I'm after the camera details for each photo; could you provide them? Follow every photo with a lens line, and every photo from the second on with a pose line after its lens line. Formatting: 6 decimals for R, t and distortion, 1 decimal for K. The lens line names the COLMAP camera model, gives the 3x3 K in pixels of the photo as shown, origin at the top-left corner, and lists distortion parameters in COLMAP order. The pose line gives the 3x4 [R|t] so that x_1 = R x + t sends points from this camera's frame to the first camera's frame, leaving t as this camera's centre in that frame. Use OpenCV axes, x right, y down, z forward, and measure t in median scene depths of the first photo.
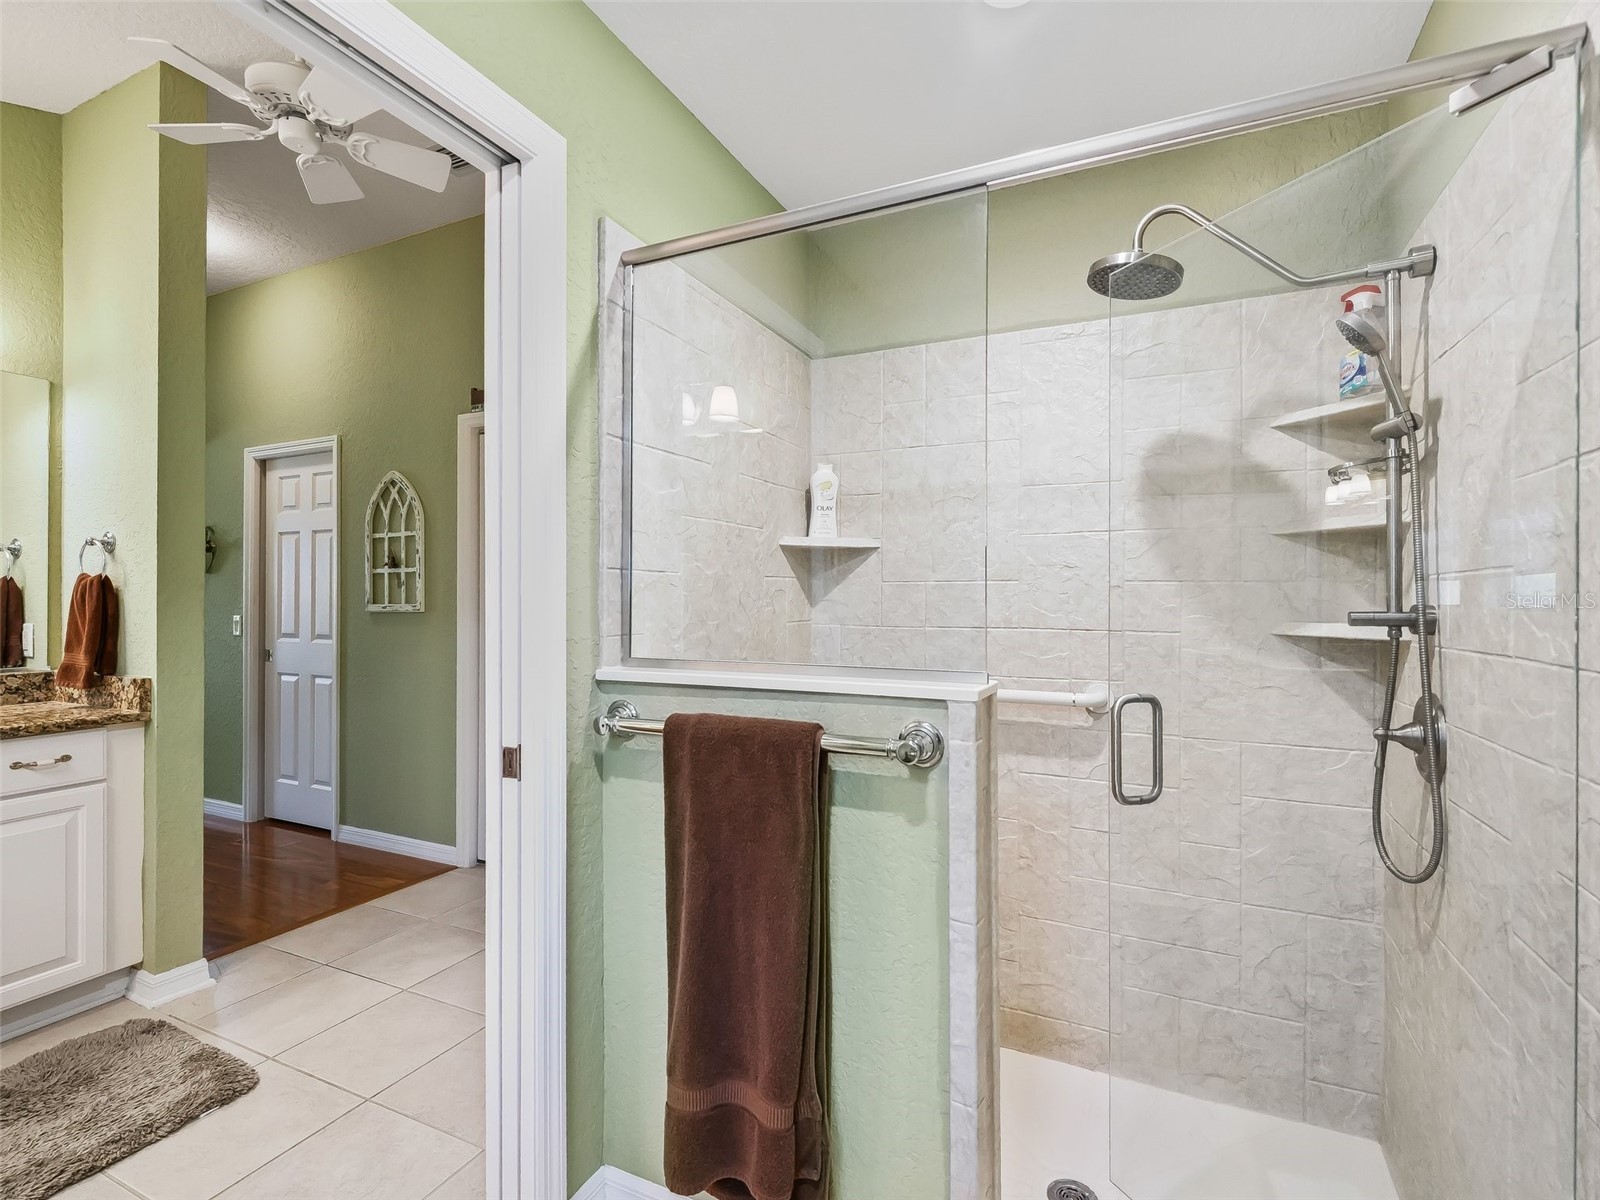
lens RADIAL K [[729.1, 0, 795.7], [0, 729.1, 592.5], [0, 0, 1]] dist [0.007448, -0.001125]
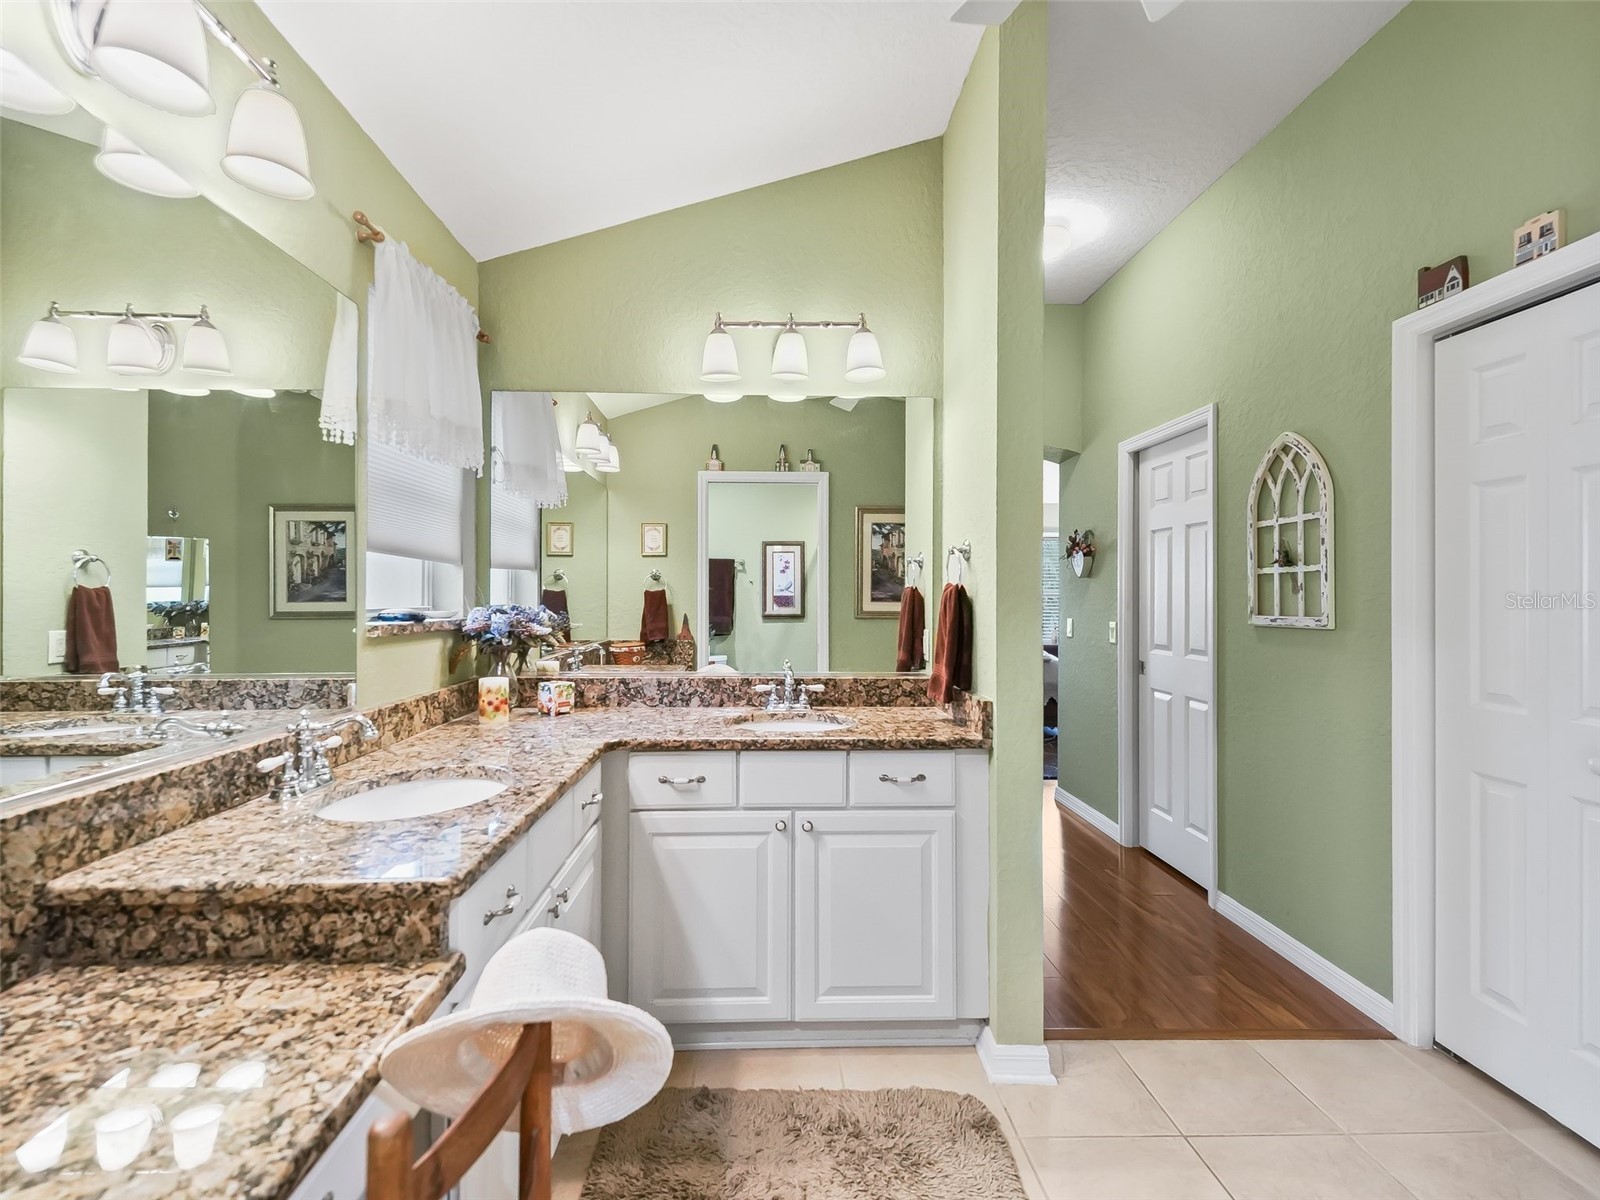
lens RADIAL K [[729.1, 0, 791.2], [0, 729.1, 592.3], [0, 0, 1]] dist [0.007448, -0.001125]
pose [[0.449753, -0.002423, -0.893150, -0.122668], [0.003002, 0.999995, -0.001201, -0.008134], [0.893148, -0.002141, 0.449758, 0.233303]]
